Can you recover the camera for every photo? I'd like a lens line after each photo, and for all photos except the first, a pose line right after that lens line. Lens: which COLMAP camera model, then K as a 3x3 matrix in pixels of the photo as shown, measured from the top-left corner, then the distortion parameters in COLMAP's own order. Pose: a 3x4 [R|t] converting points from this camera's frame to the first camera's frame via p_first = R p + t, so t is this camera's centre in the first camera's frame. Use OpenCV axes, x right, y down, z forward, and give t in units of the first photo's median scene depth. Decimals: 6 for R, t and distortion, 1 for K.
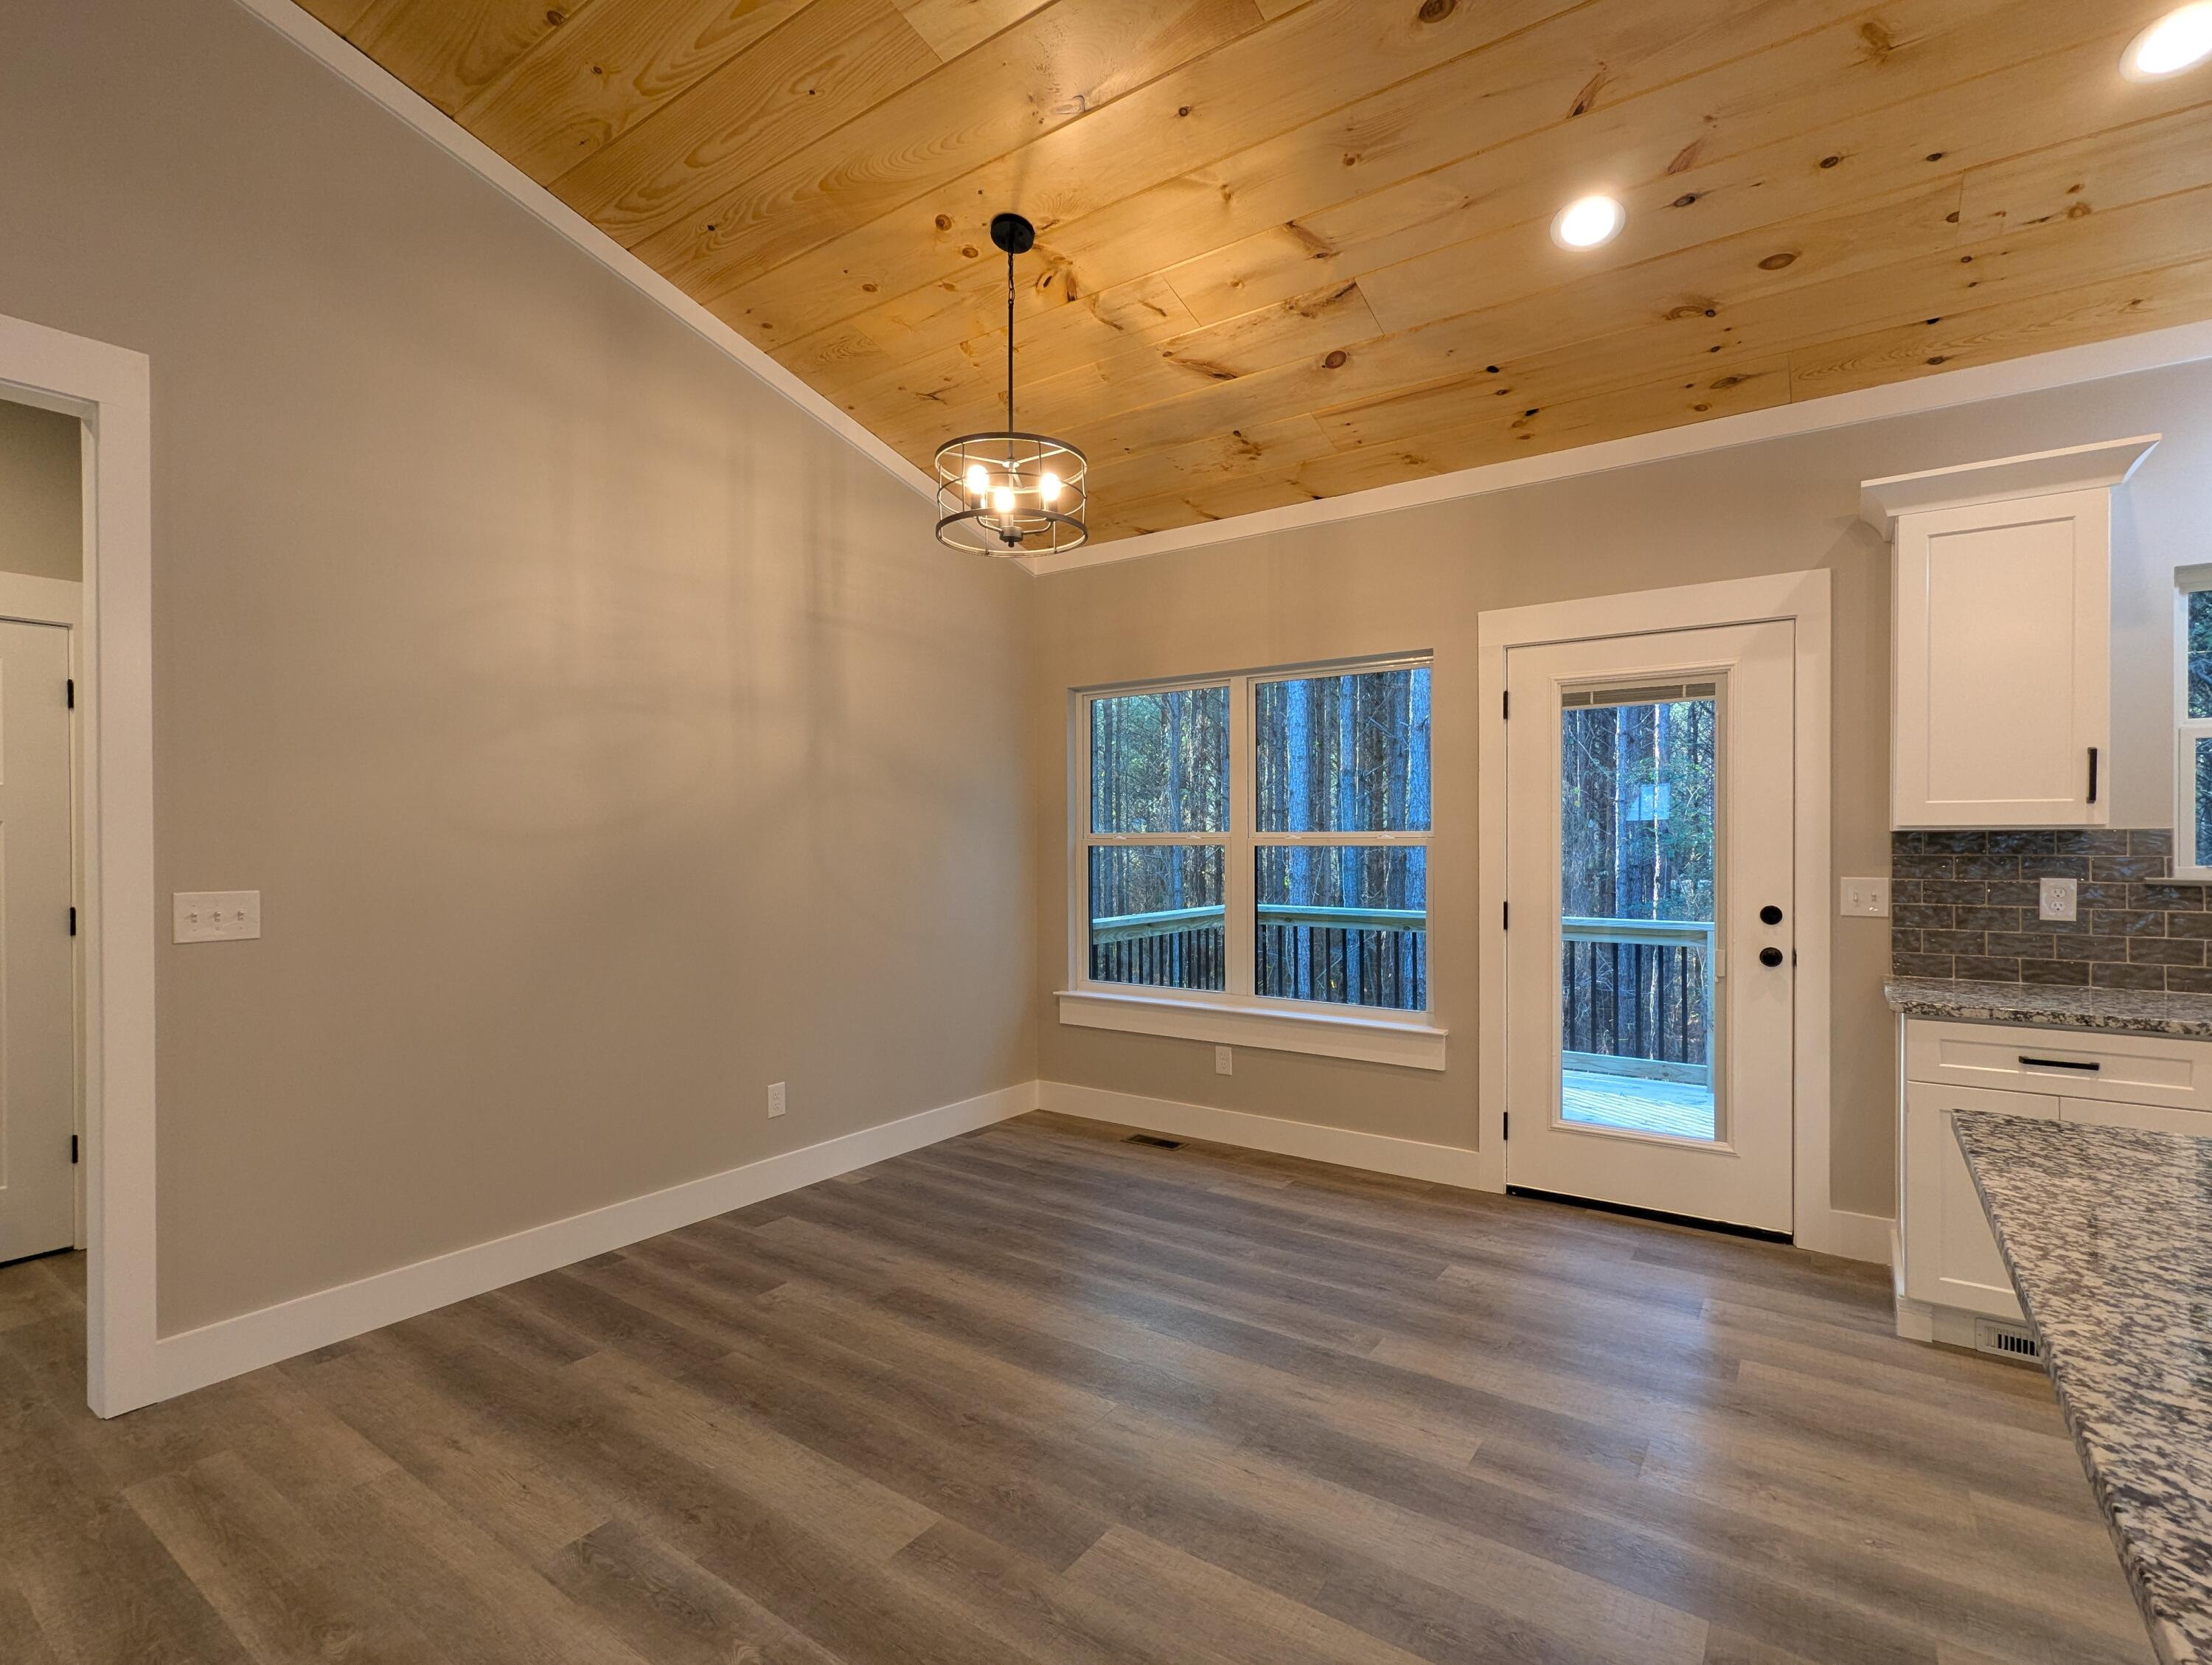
lens RADIAL K [[1050.4, 0, 1105.8], [0, 1050.4, 847.7], [0, 0, 1]] dist [-0.005779, 0.005226]
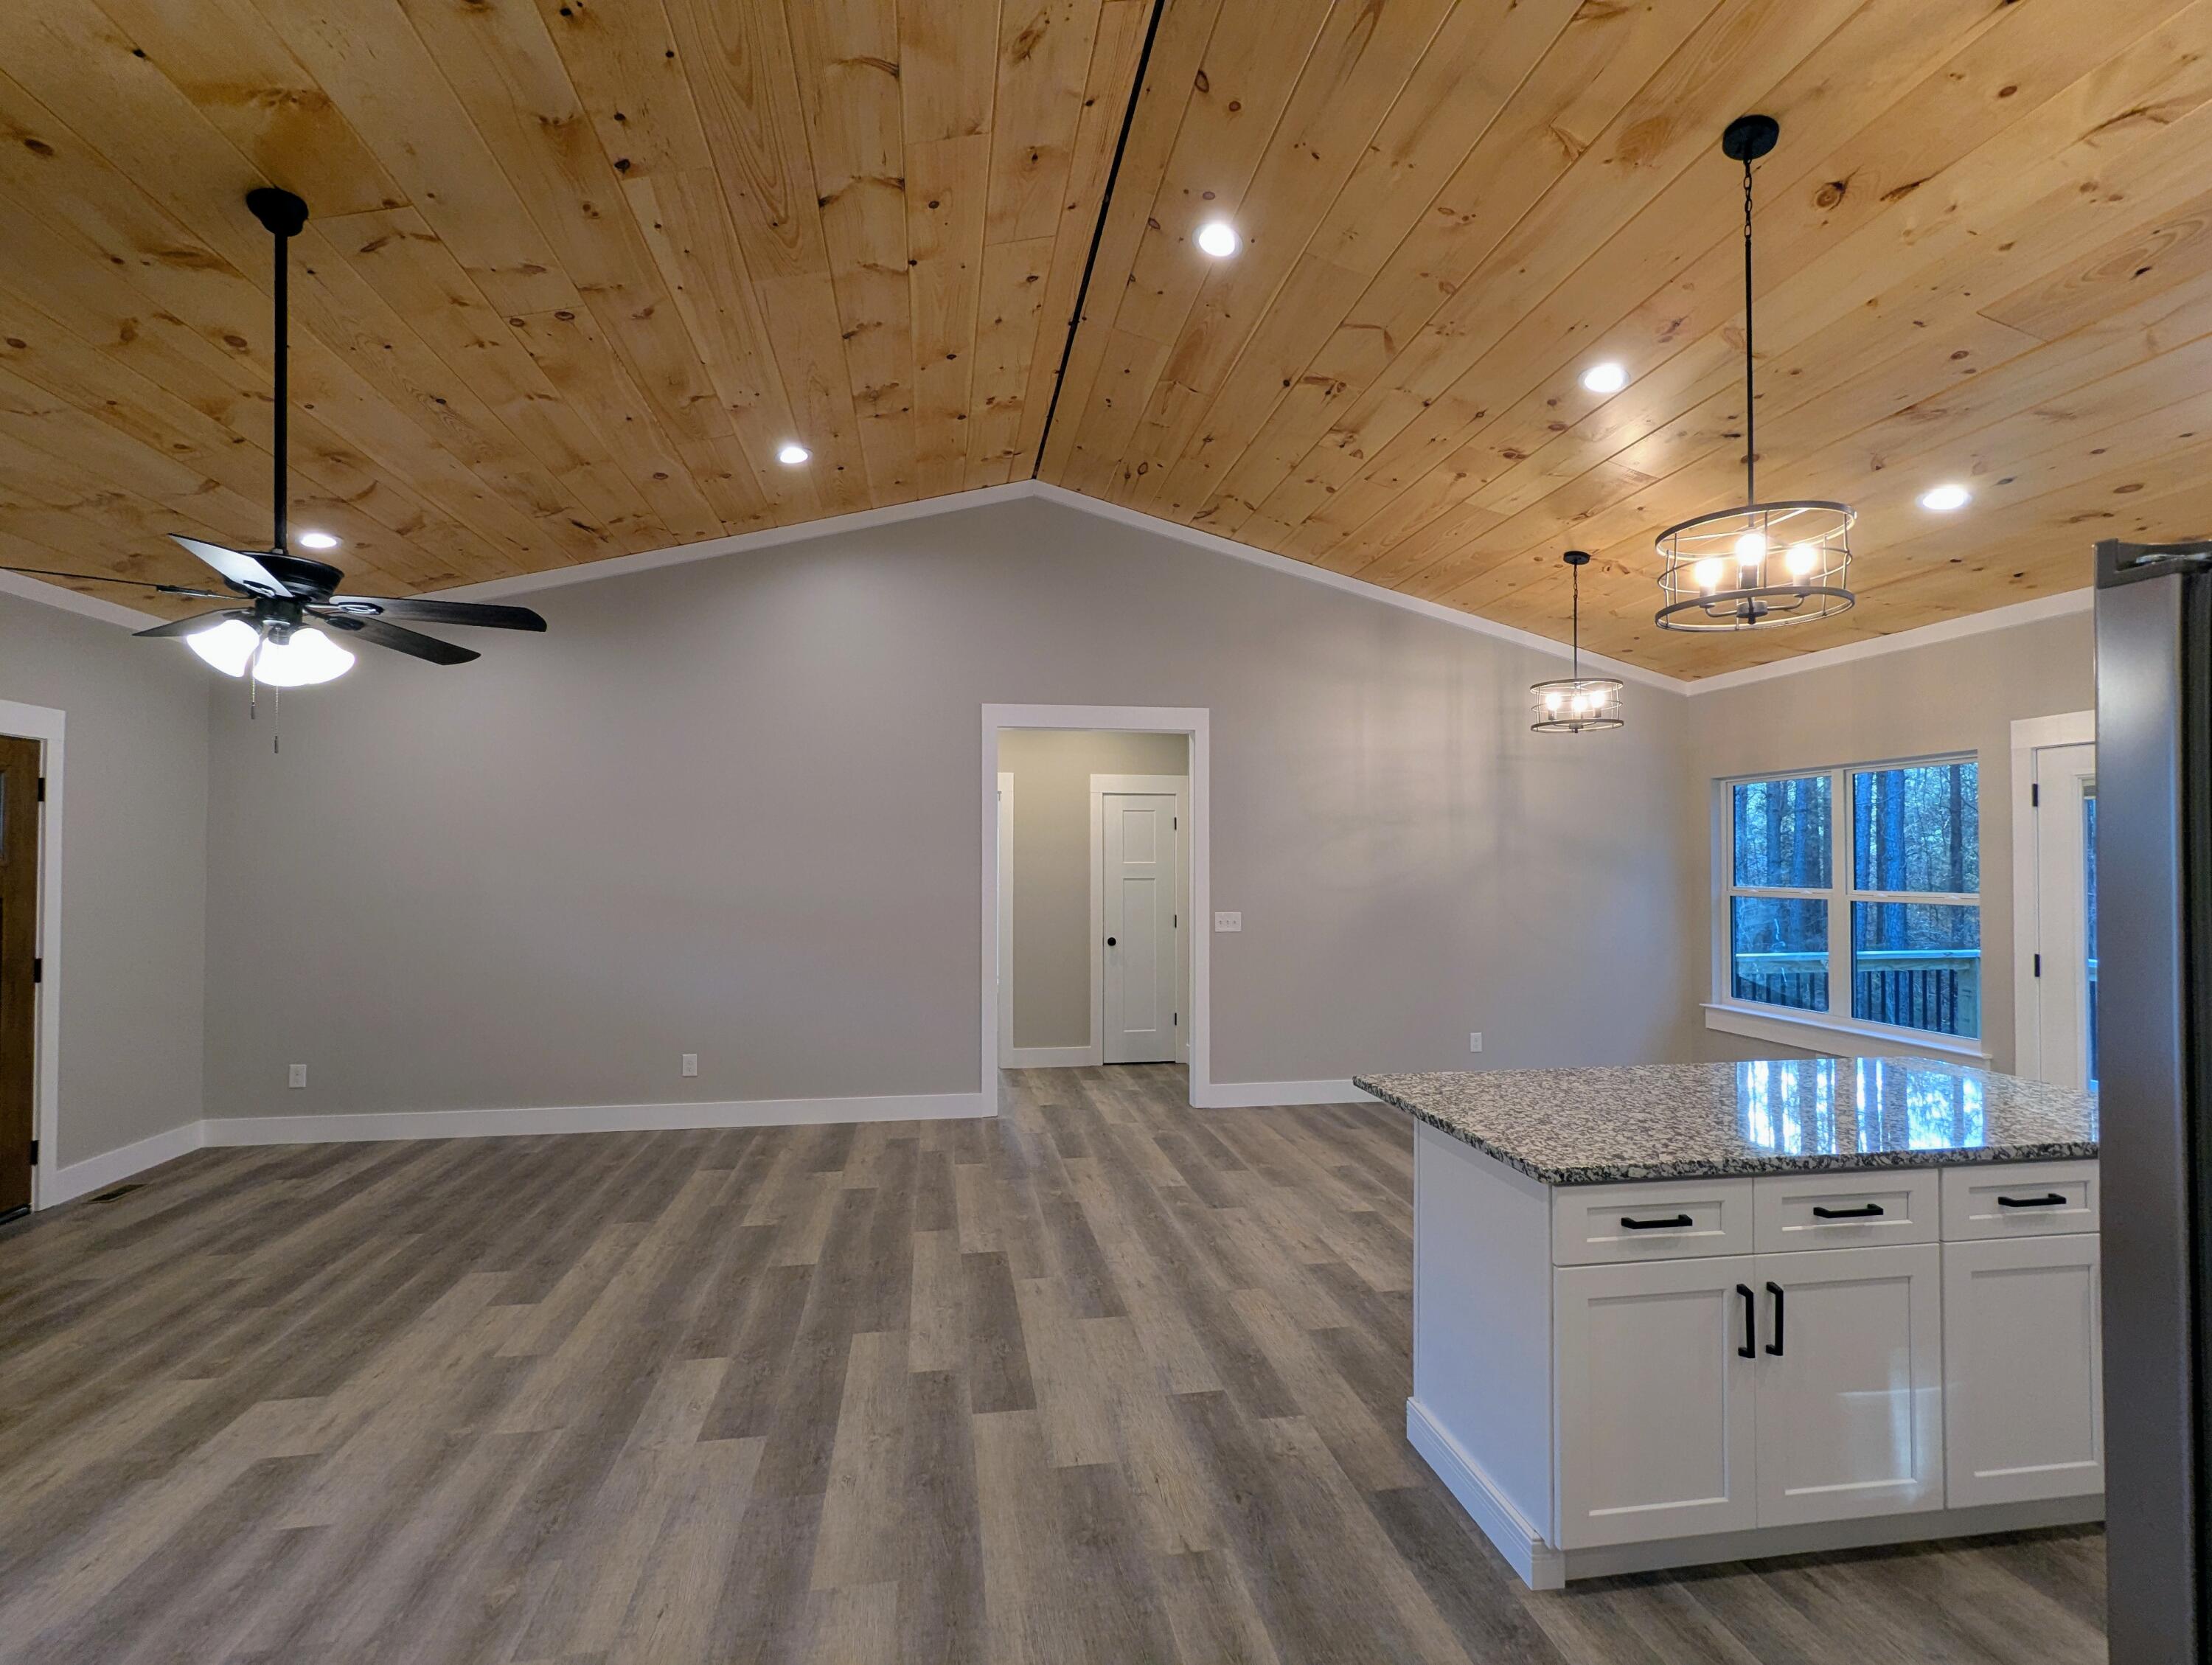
lens RADIAL K [[1050.4, 0, 1108.2], [0, 1050.4, 839.2], [0, 0, 1]] dist [-0.005779, 0.005226]
pose [[0.699799, -0.012240, -0.714235, 0.587021], [-0.009293, 0.999613, -0.026235, -0.049080], [0.714279, 0.024997, 0.699414, -0.758400]]
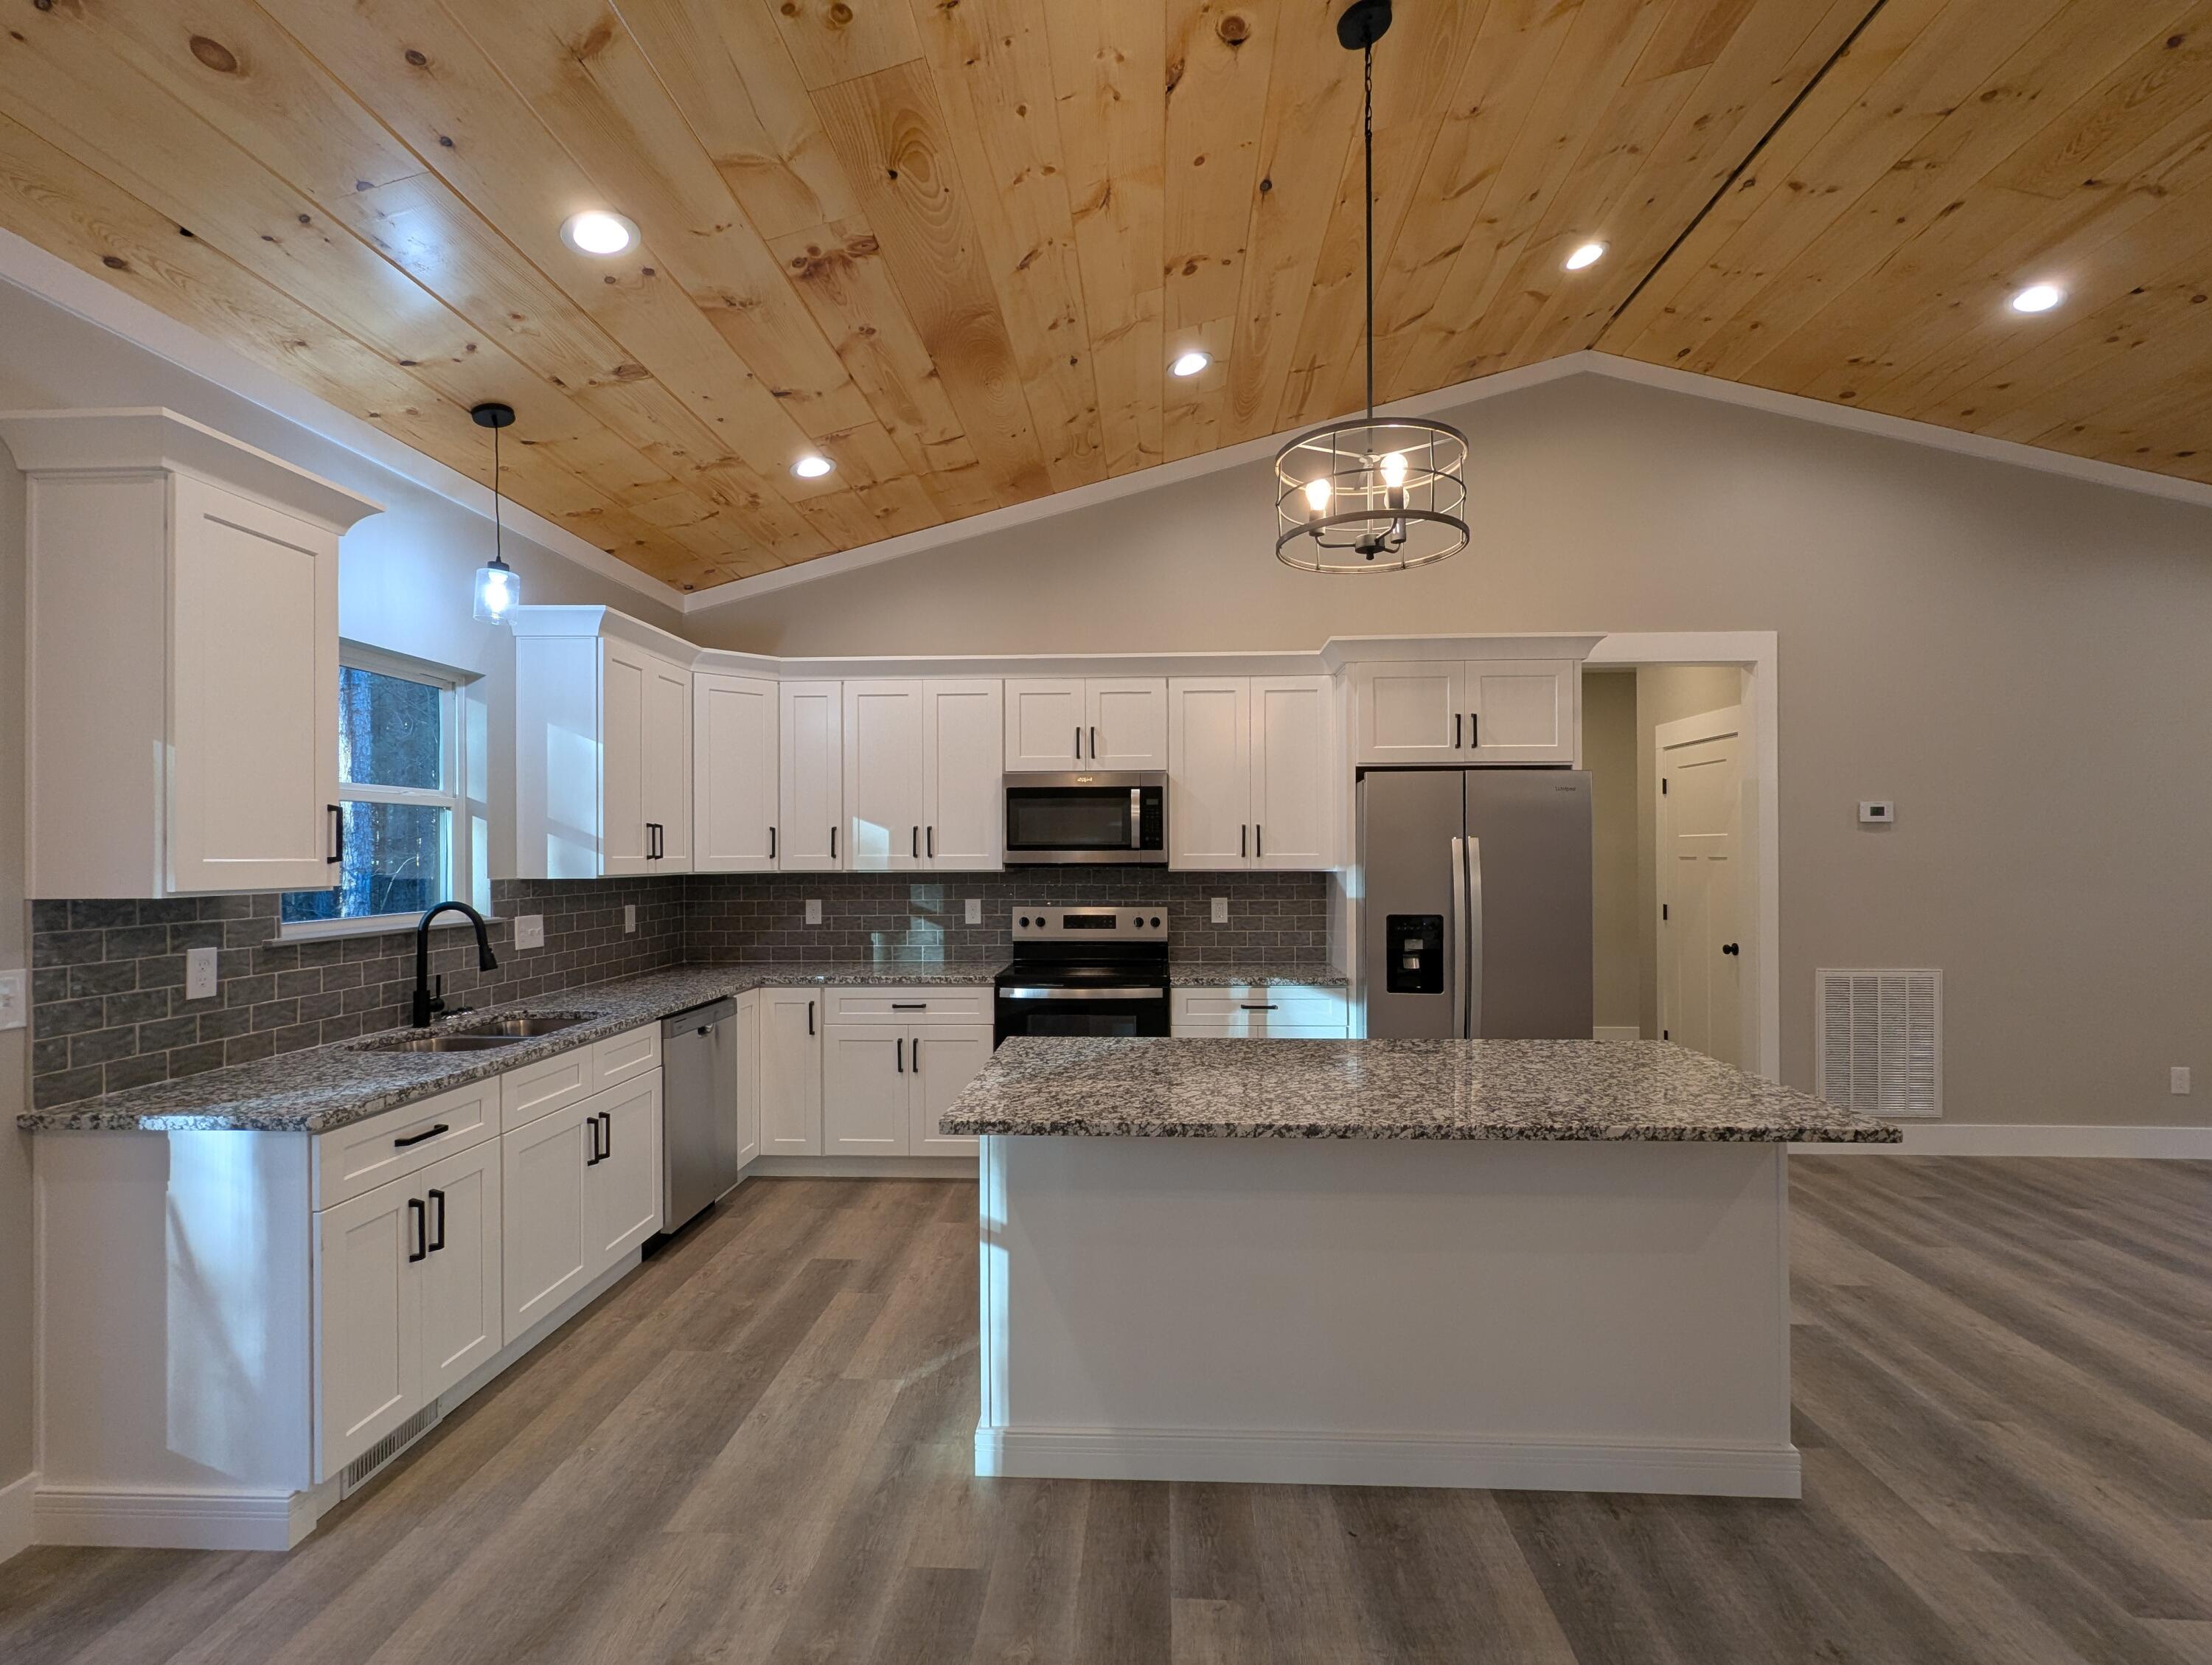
lens RADIAL K [[1050.4, 0, 1106.5], [0, 1050.4, 847.9], [0, 0, 1]] dist [-0.005779, 0.005226]
pose [[-0.530350, 0.008778, 0.847733, -0.192762], [0.011632, 0.999928, -0.003077, -0.037994], [-0.847699, 0.008229, -0.530414, 0.755433]]
